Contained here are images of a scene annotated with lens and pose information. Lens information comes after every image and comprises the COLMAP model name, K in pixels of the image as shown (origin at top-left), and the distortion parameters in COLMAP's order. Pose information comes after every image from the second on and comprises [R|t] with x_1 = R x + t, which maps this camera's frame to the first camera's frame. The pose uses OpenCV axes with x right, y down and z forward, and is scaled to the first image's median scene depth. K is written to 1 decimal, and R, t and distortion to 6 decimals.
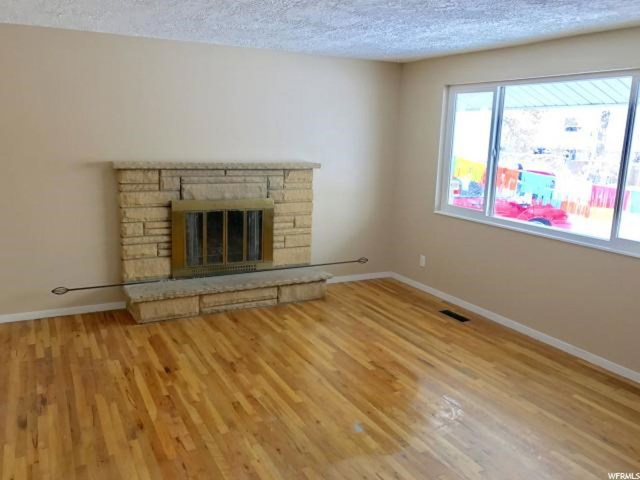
lens RADIAL K [[544.3, 0, 320.0], [0, 544.3, 240.0], [0, 0, 1]] dist [0.155829, -0.325556]
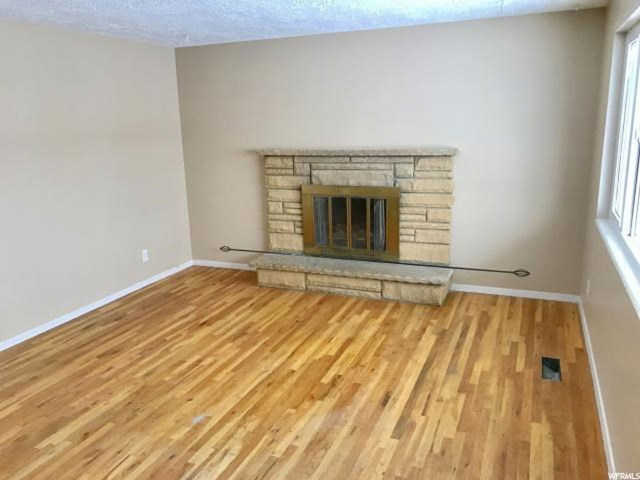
lens RADIAL K [[524.8, 0, 320.0], [0, 524.8, 240.0], [0, 0, 1]] dist [0.040107, -0.004546]
pose [[0.635401, 0.130502, -0.761075, 0.569122], [-0.104607, 0.991077, 0.082607, -0.051441], [0.765064, 0.027126, 0.643383, 0.347588]]
